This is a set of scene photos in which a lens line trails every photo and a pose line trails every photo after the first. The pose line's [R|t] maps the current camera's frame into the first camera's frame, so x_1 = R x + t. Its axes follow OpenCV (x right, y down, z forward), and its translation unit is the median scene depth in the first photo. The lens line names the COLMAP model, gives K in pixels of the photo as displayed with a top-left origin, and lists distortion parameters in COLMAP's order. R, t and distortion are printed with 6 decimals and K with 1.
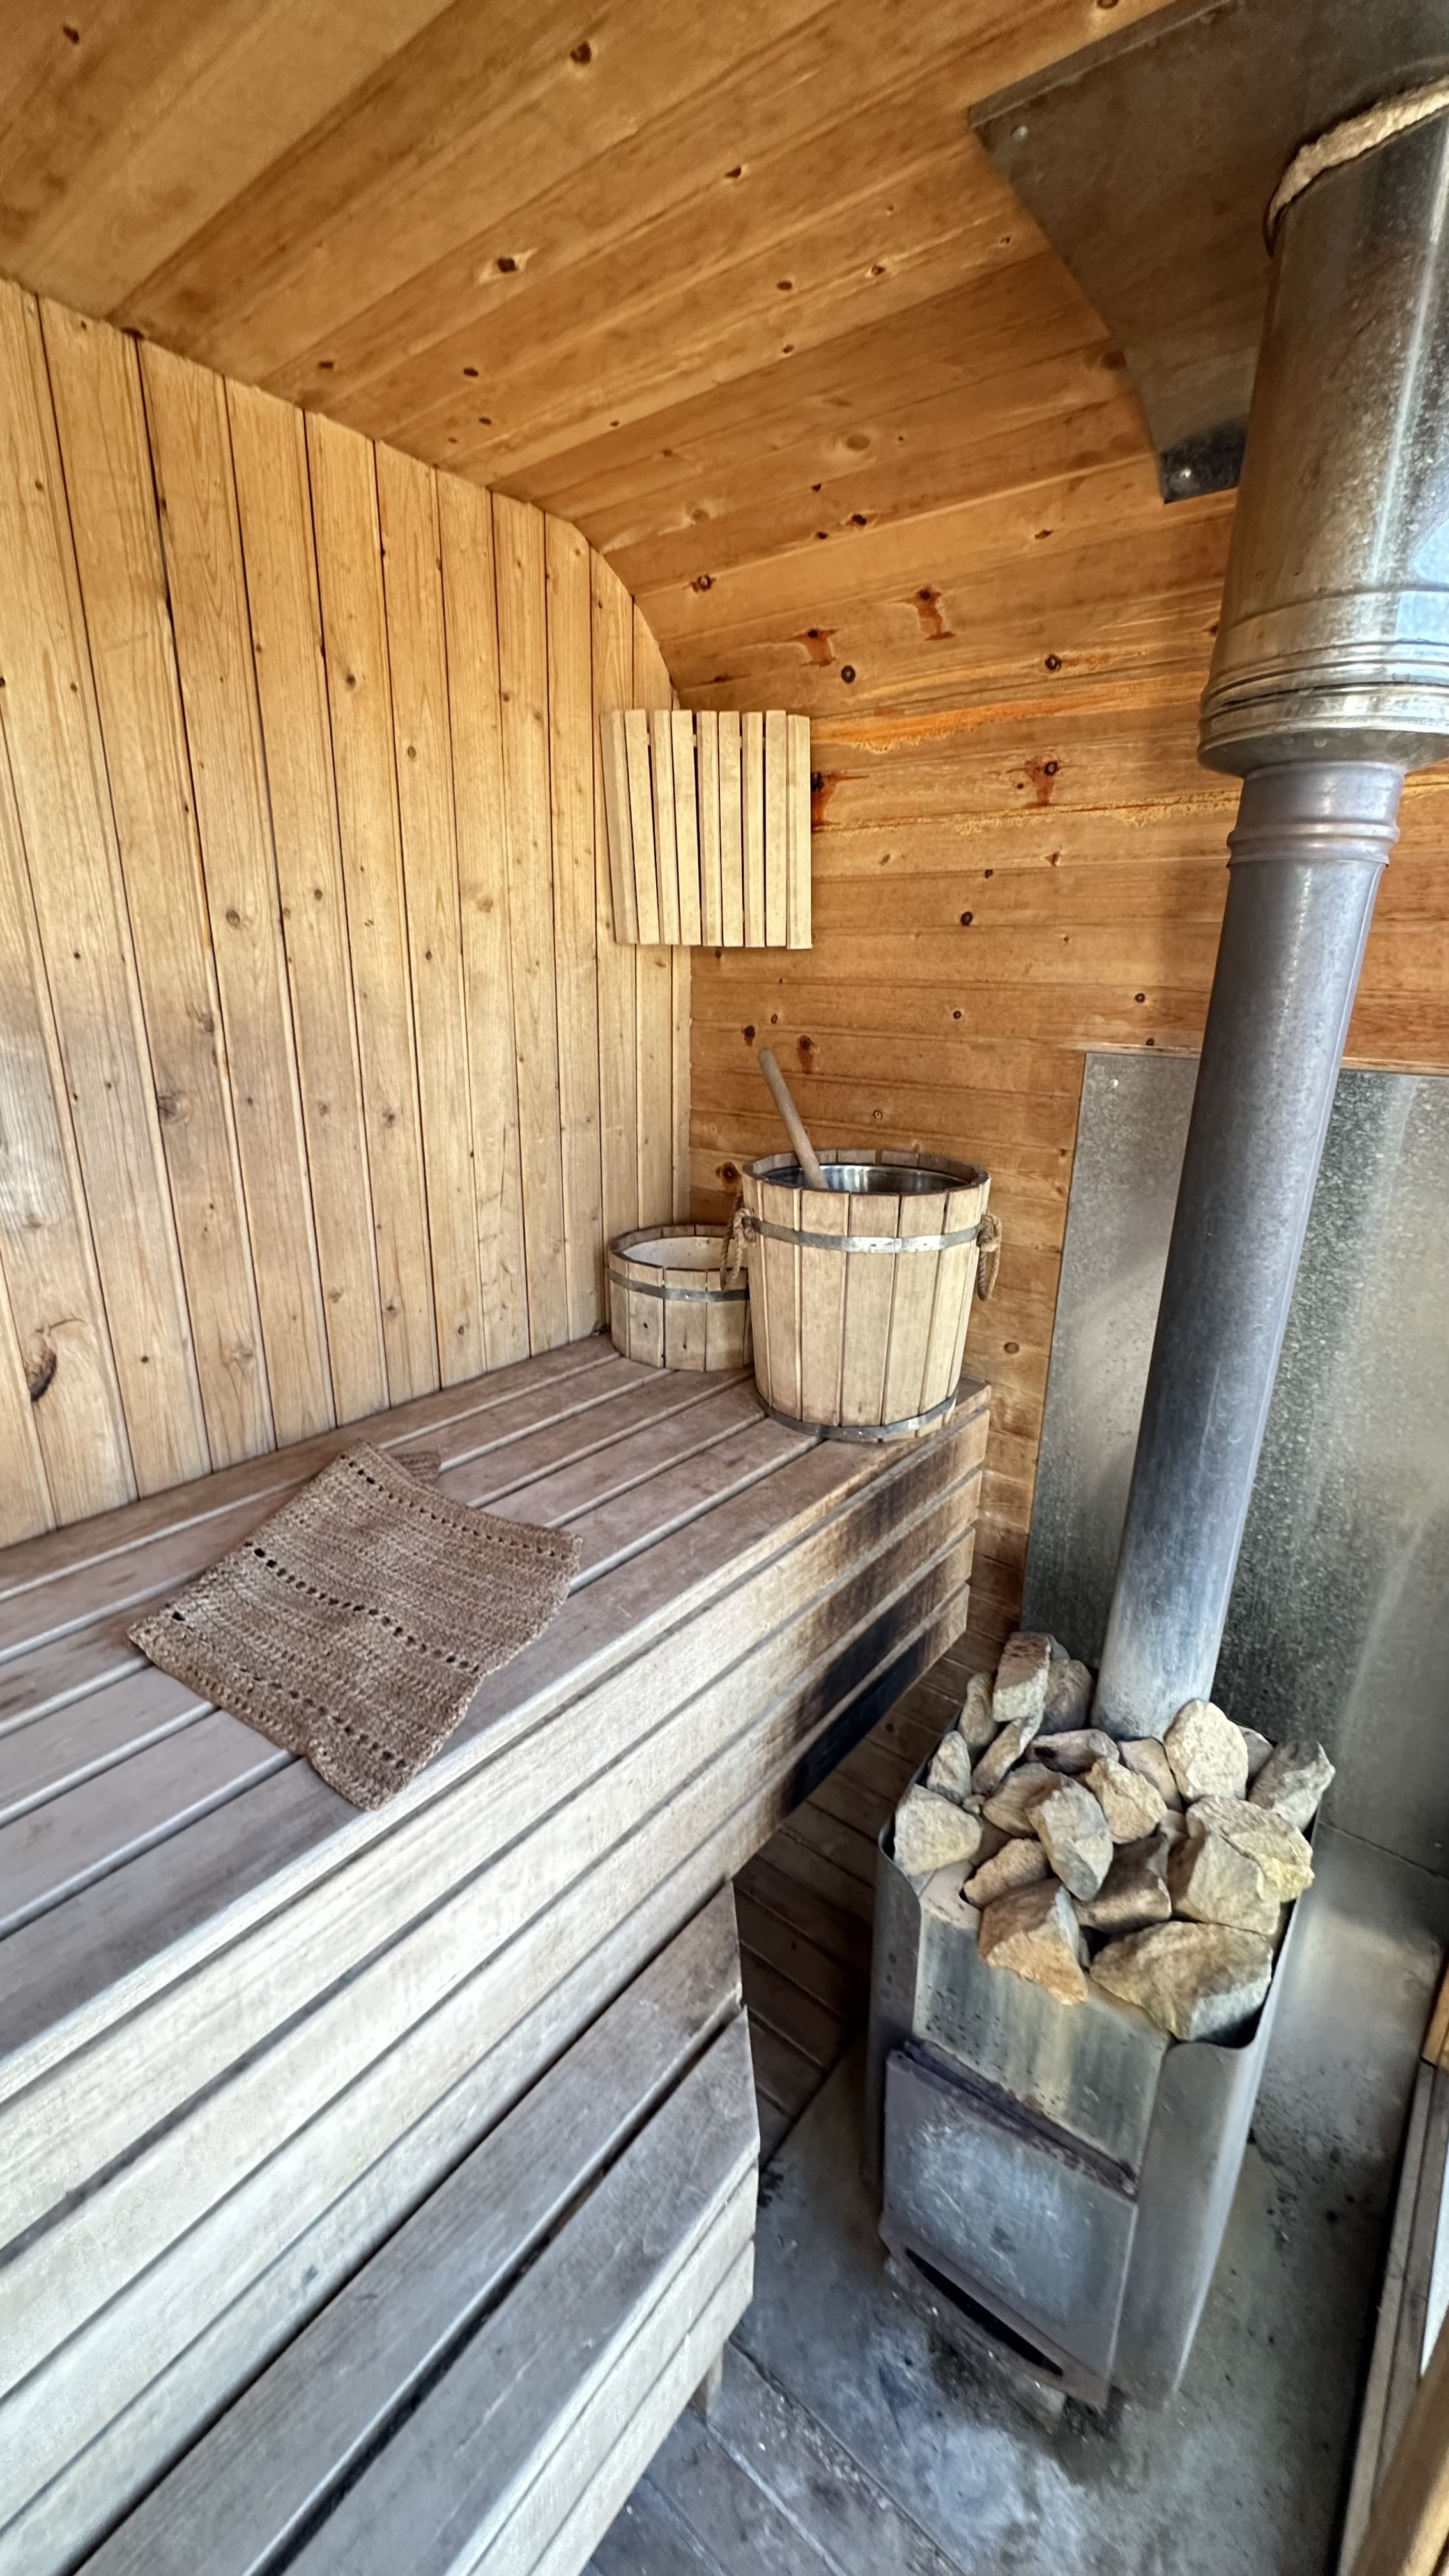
lens RADIAL K [[1028.7, 0, 724.8], [0, 1028.7, 1288.5], [0, 0, 1]] dist [-0.004676, 0.000792]
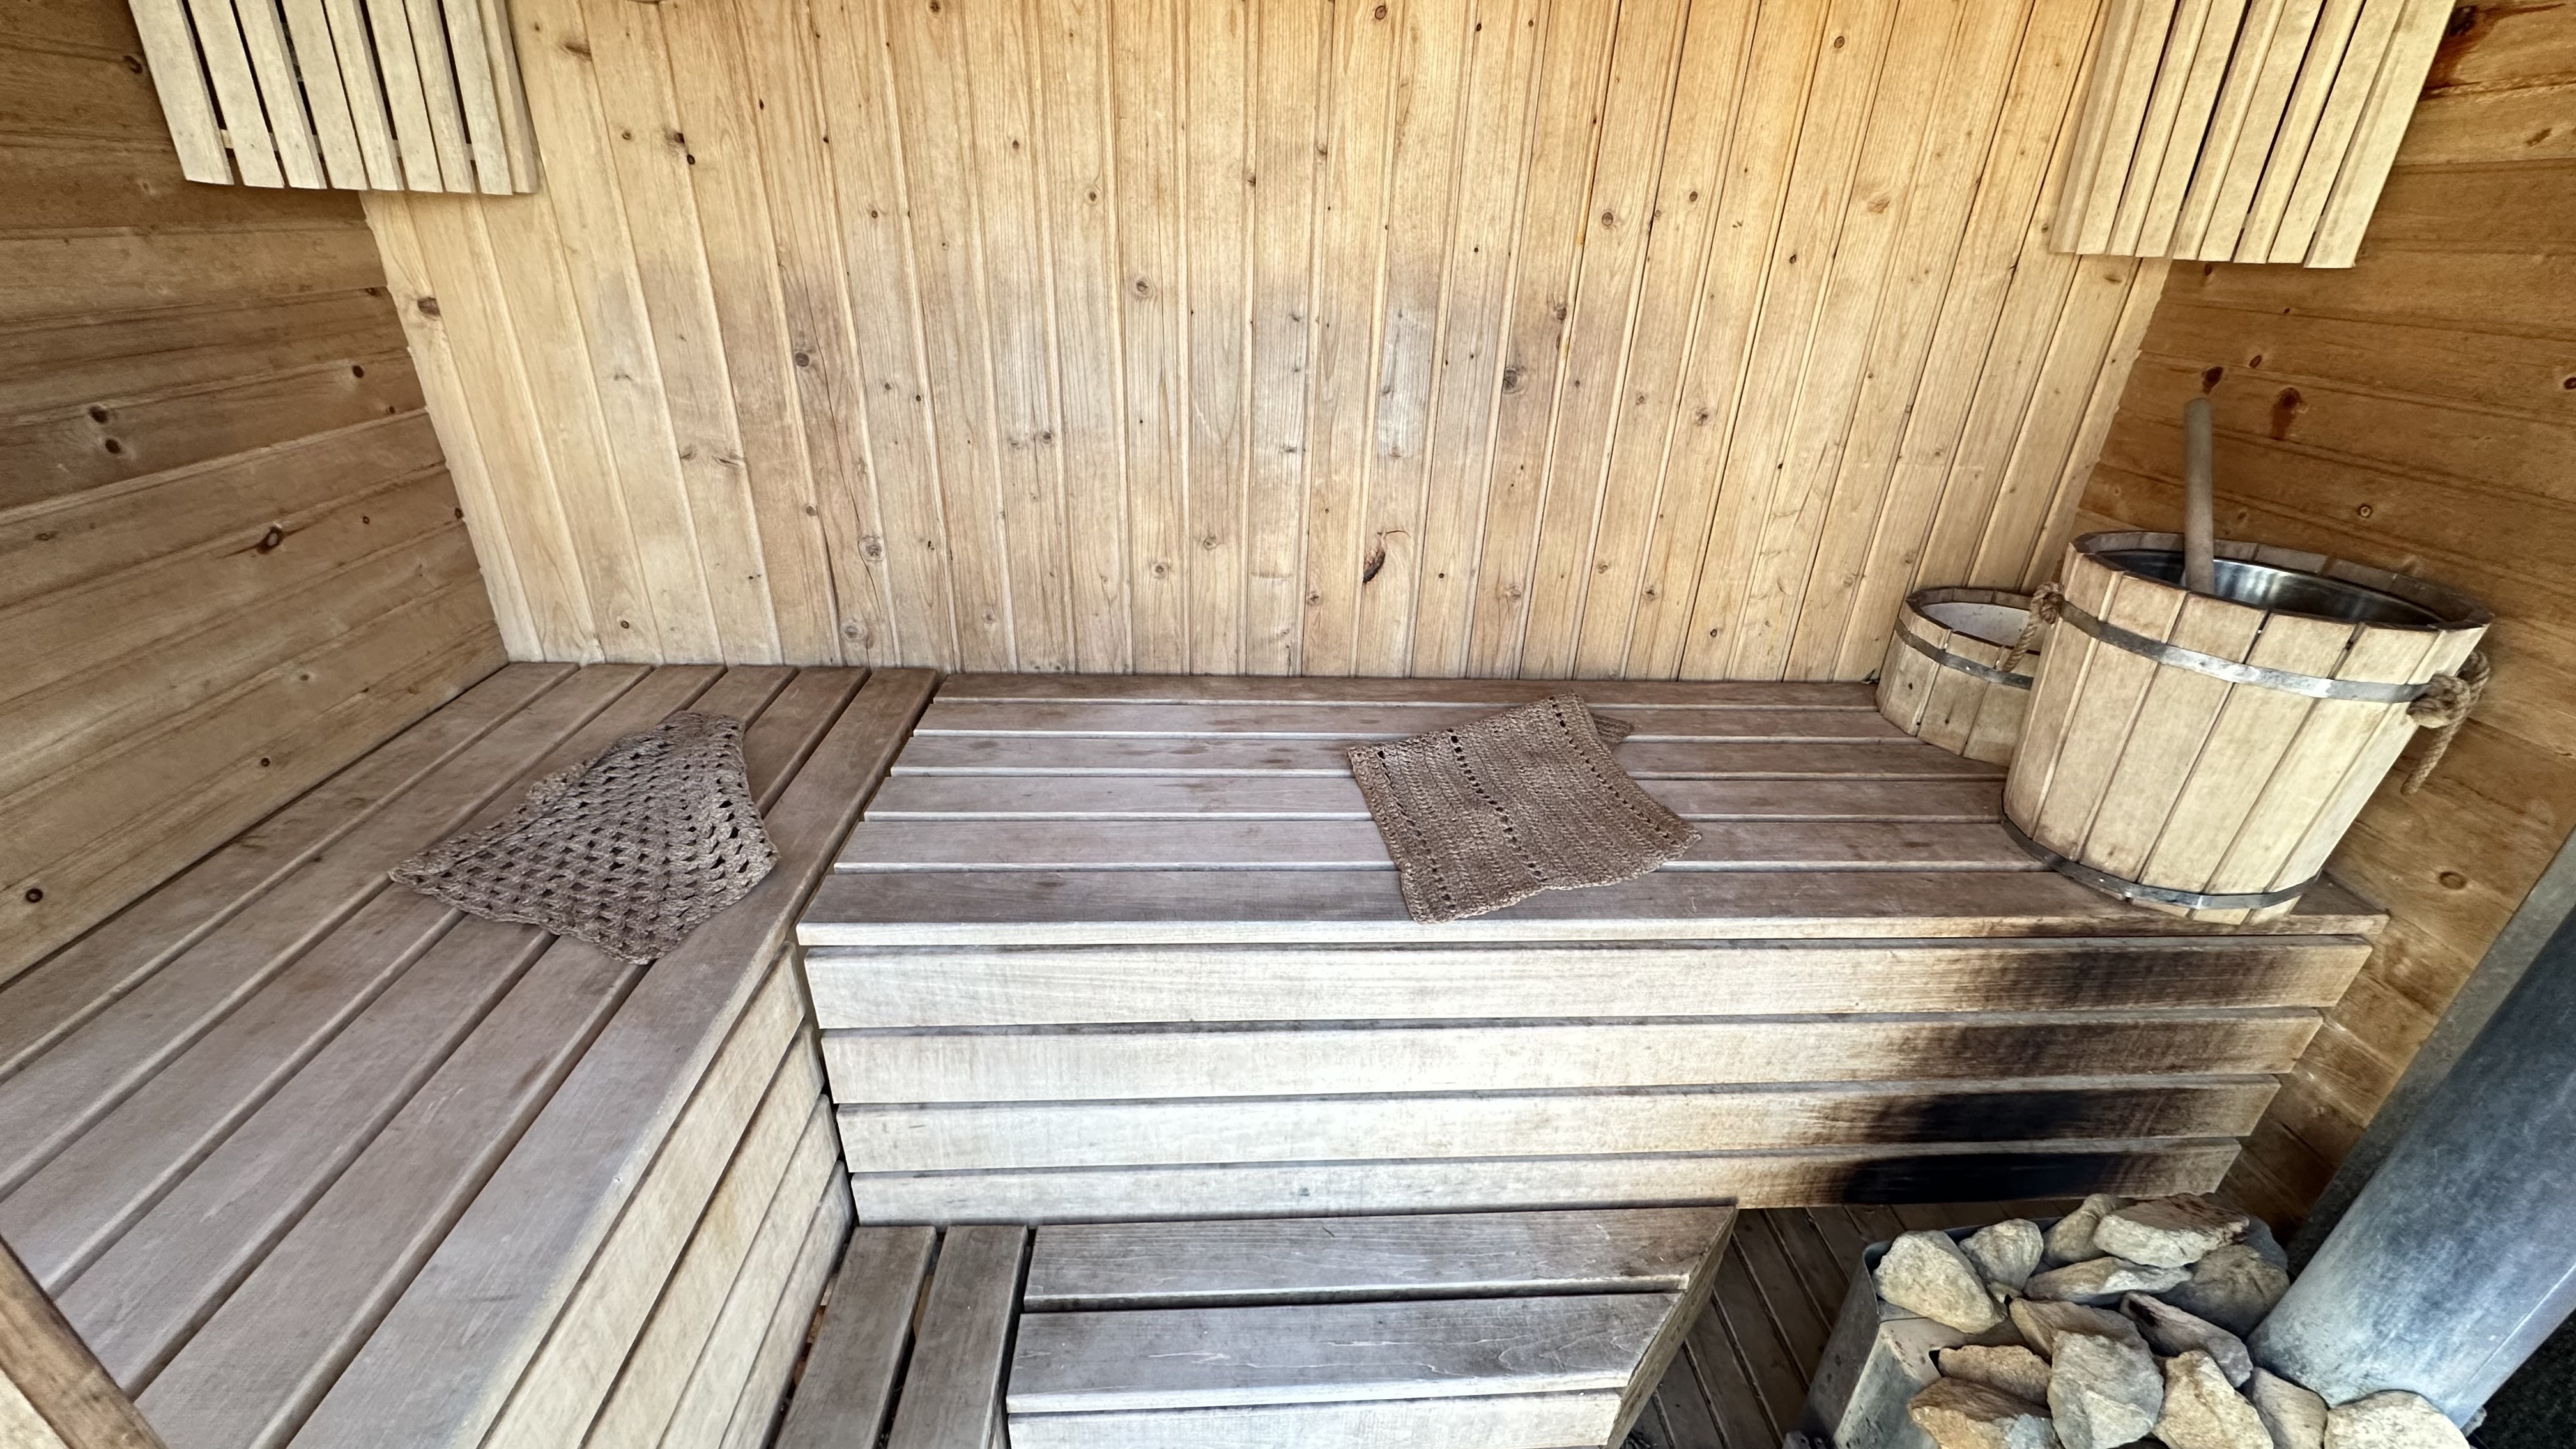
lens RADIAL K [[1028.7, 0, 1292.6], [0, 1028.7, 719.8], [0, 0, 1]] dist [-0.004676, 0.000792]
pose [[0.668436, 0.336026, -0.663536, 0.214250], [-0.252463, 0.941666, 0.222548, -0.000543], [0.699611, 0.018759, 0.714277, -0.051025]]
